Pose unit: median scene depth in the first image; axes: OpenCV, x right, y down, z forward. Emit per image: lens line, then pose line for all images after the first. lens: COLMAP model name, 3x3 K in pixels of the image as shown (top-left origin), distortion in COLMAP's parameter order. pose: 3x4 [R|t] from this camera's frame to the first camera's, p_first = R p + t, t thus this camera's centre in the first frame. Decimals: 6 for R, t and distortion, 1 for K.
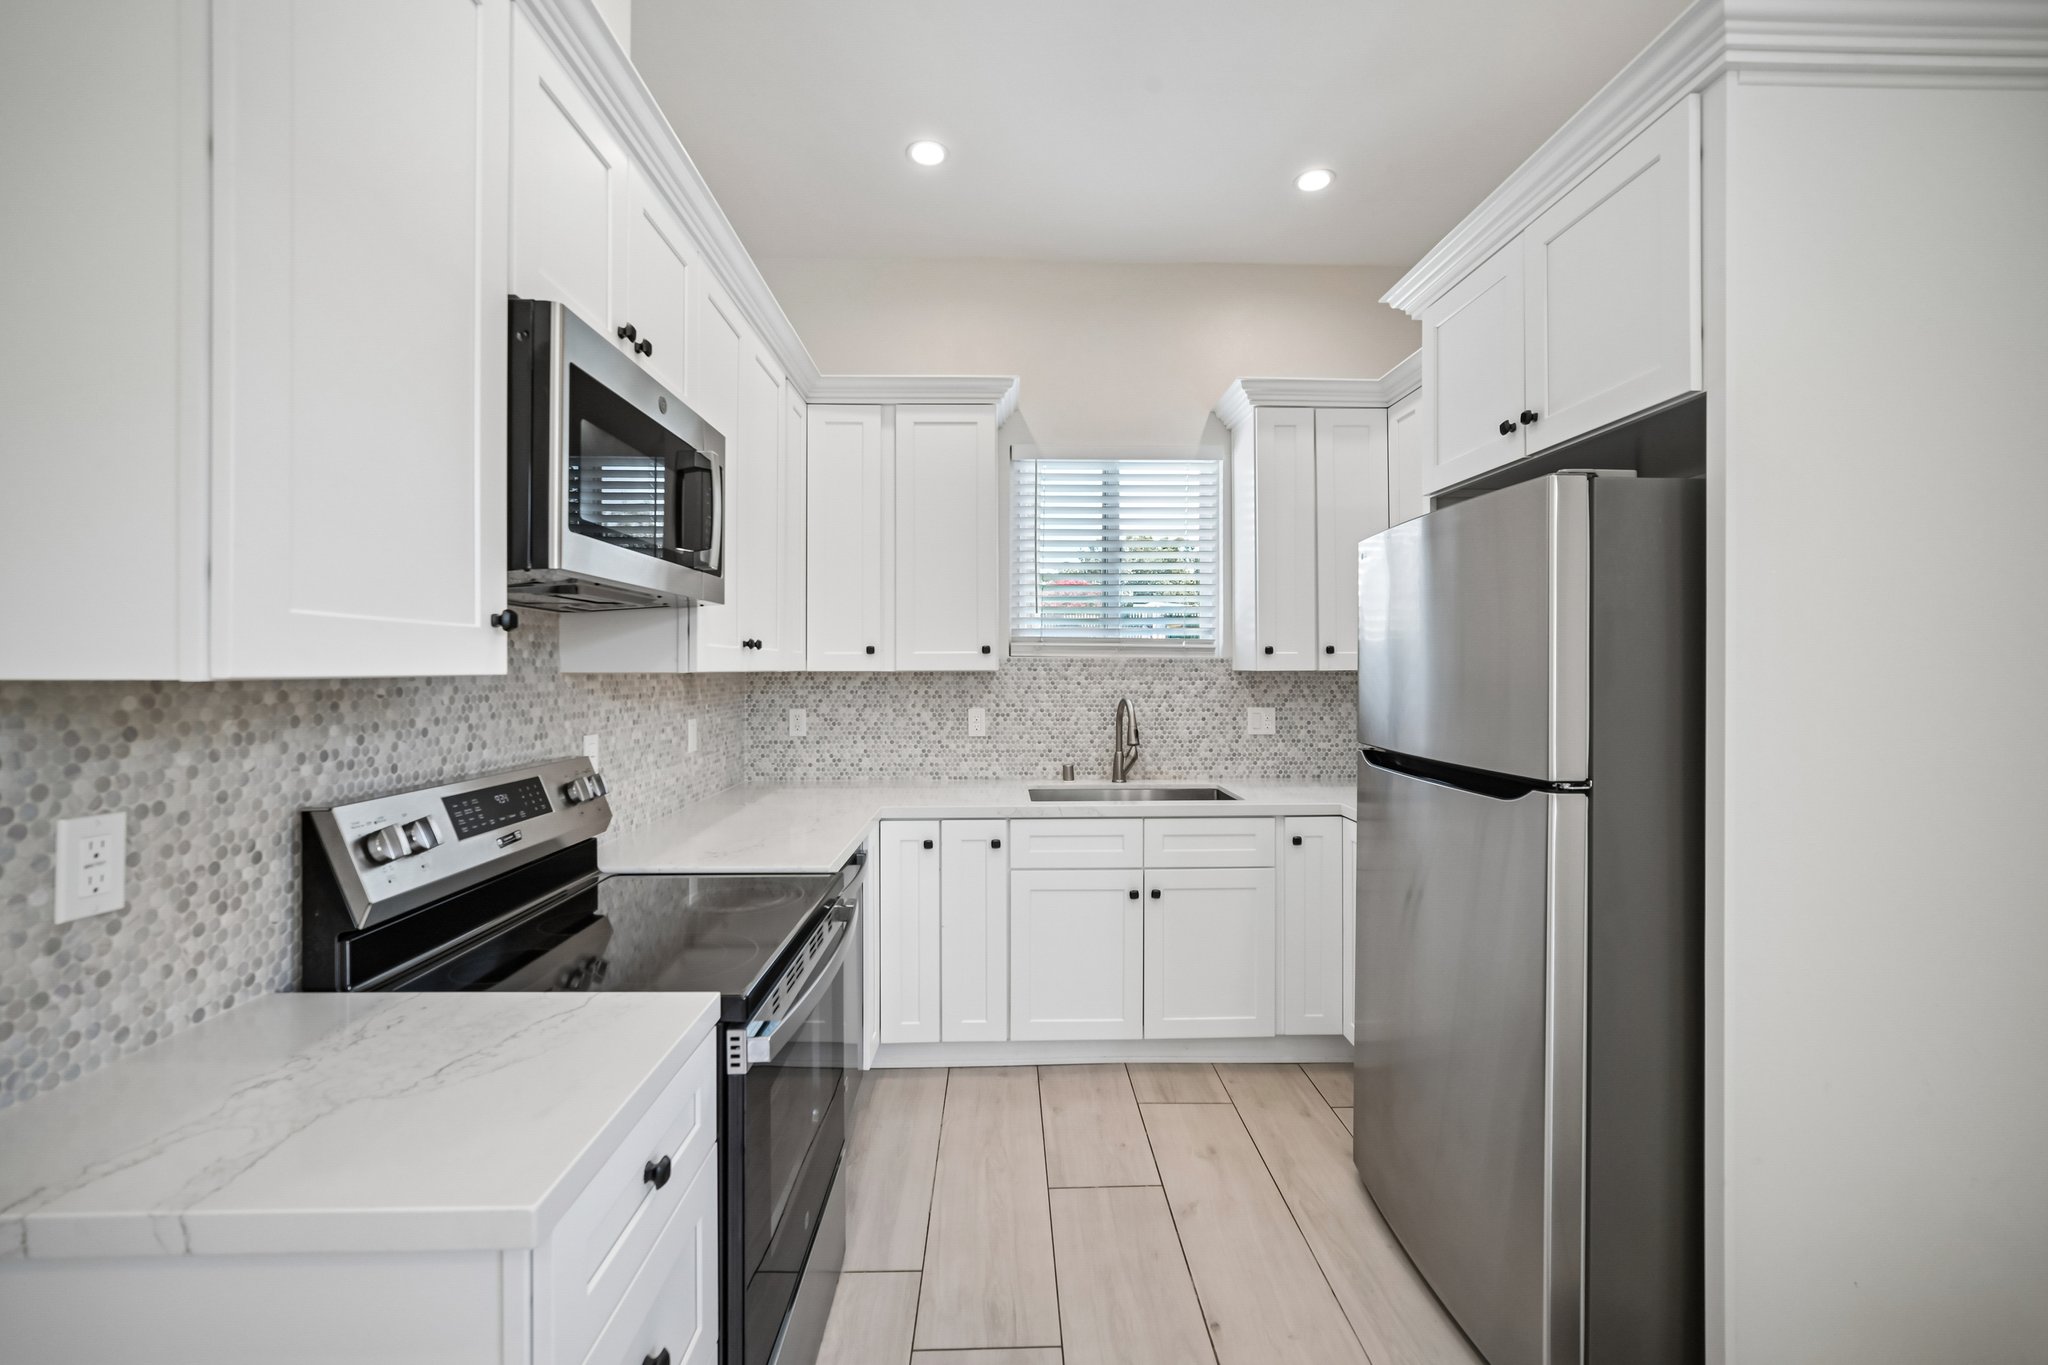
lens RADIAL K [[853.8, 0, 1028.4], [0, 853.8, 672.0], [0, 0, 1]] dist [-0.027489, 0.015808]
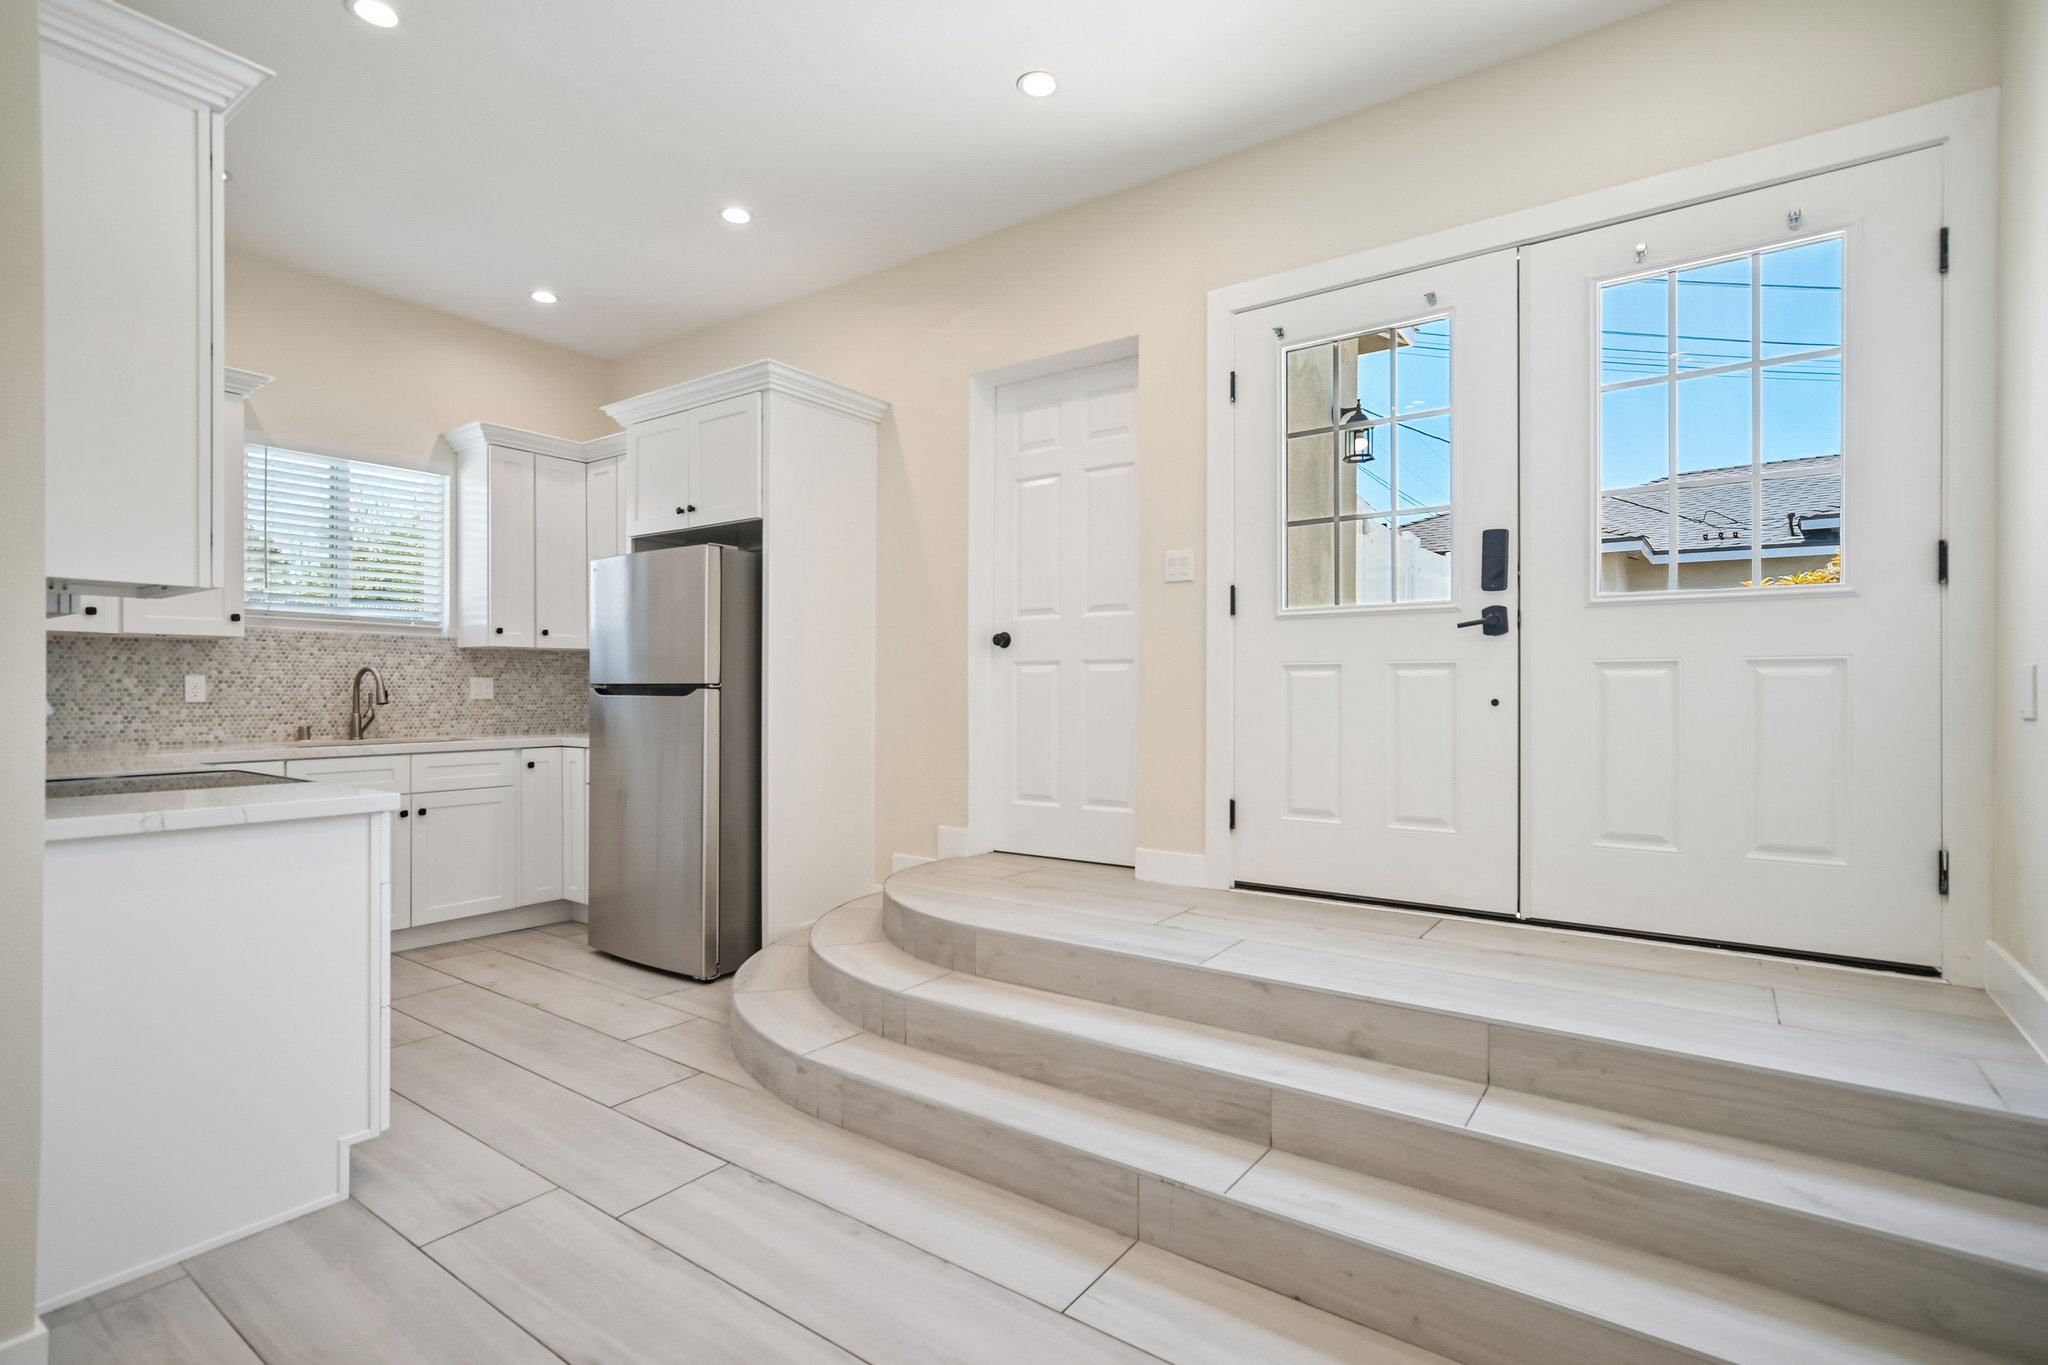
lens RADIAL K [[975.0, 0, 1019.8], [0, 975.0, 686.2], [0, 0, 1]] dist [-0.019532, 0.017706]
pose [[0.612184, 0.002877, 0.790710, -0.390700], [0.002696, 0.999980, -0.005725, 0.067261], [-0.790711, 0.005637, 0.612164, -0.529707]]
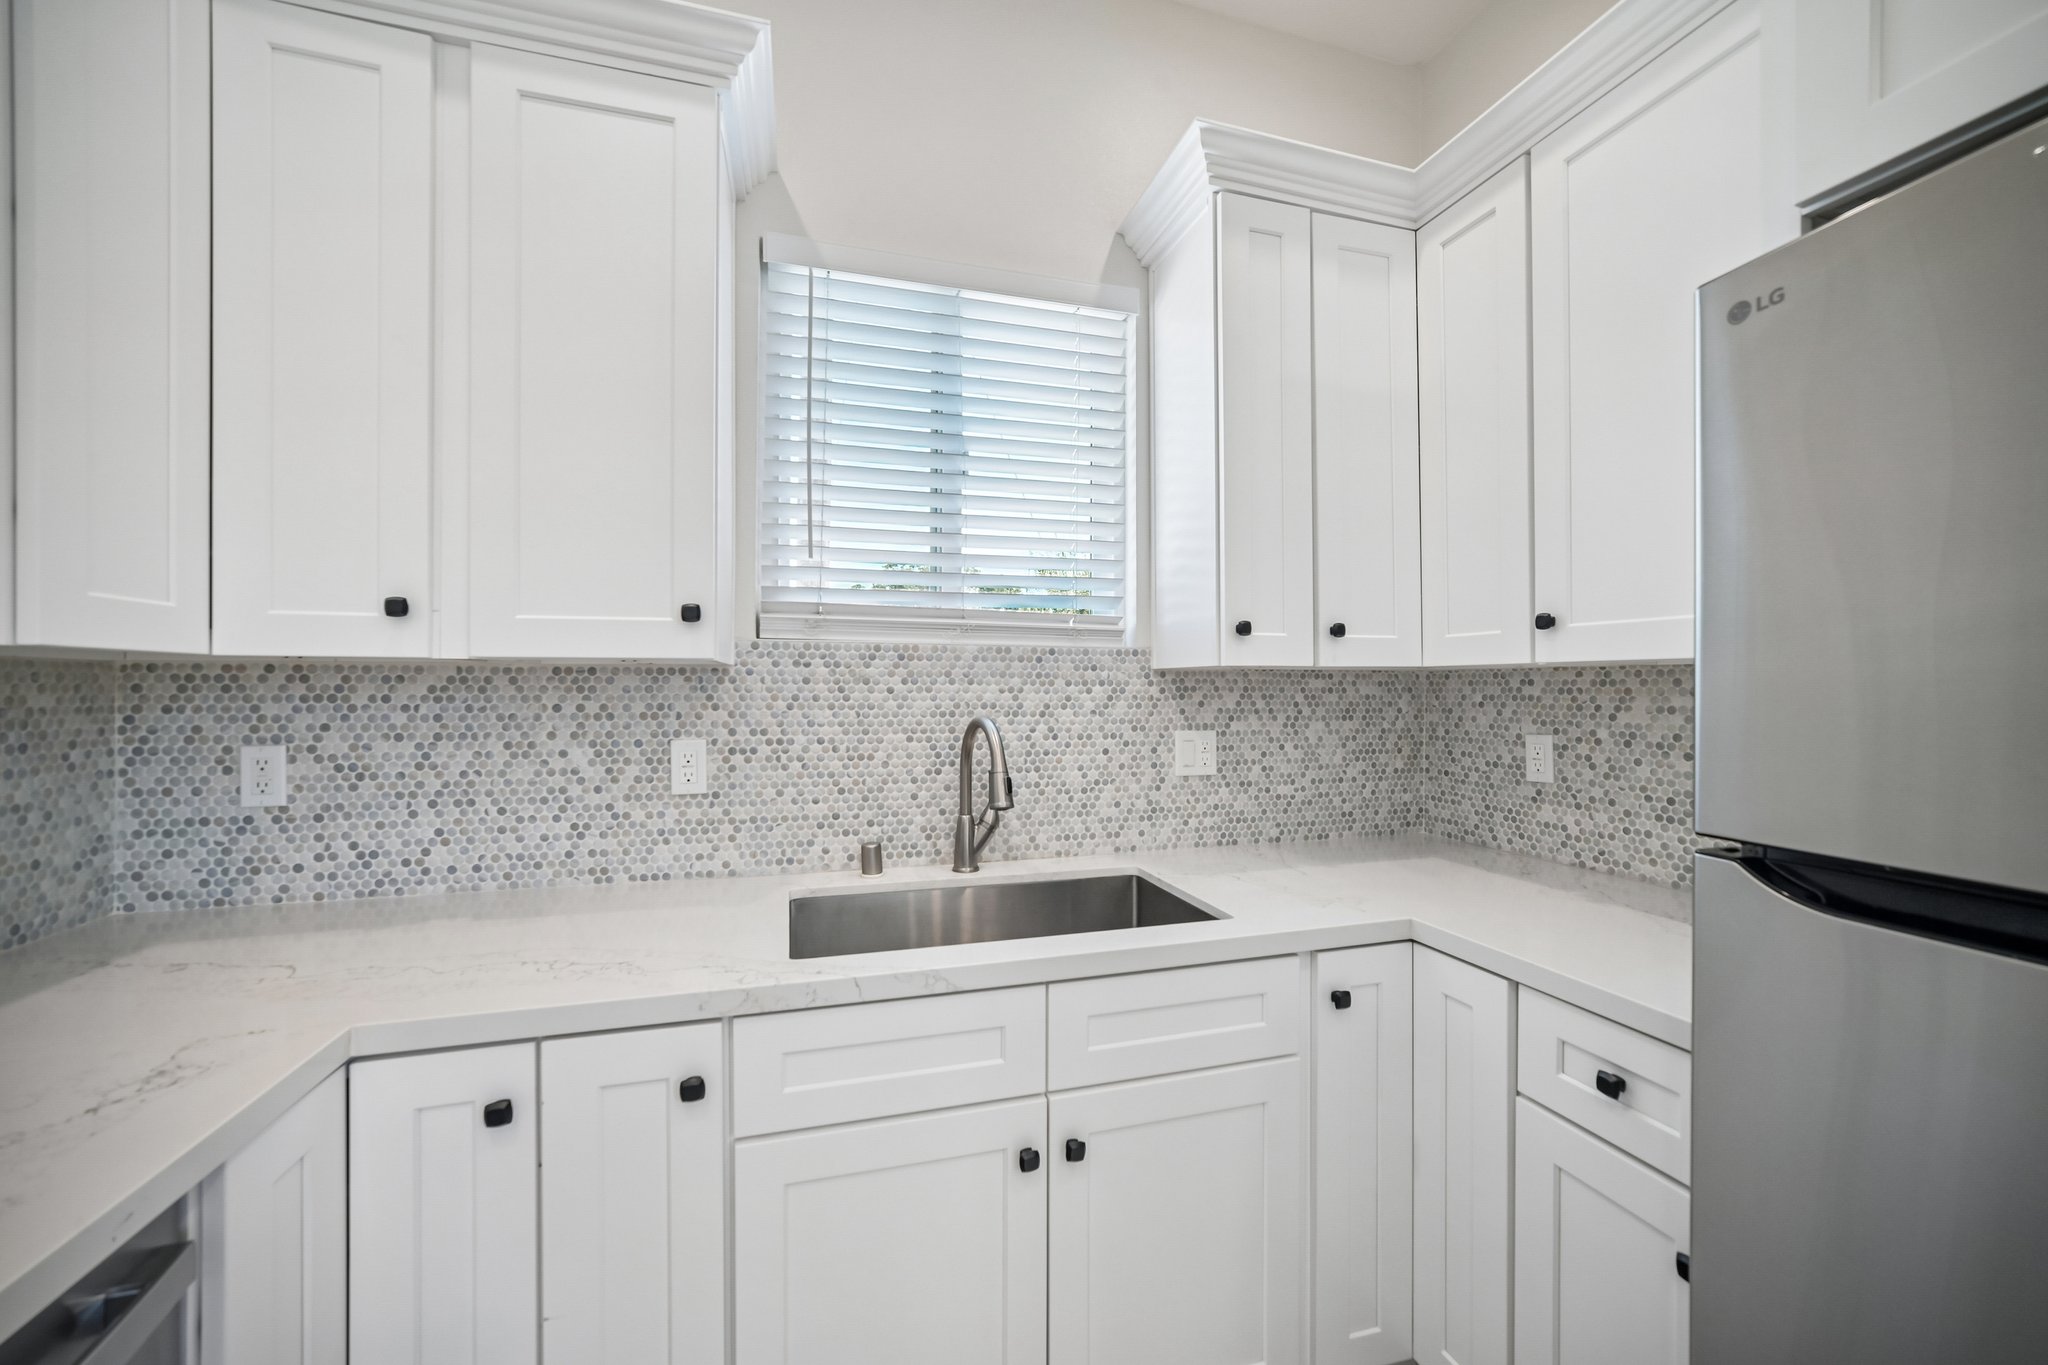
lens RADIAL K [[784.0, 0, 1027.1], [0, 784.0, 689.0], [0, 0, 1]] dist [-0.023453, 0.008866]
pose [[0.967368, 0.001405, 0.253373, 0.017075], [-0.000426, 0.999992, -0.003919, 0.014846], [-0.253377, 0.003684, 0.967361, 0.511737]]
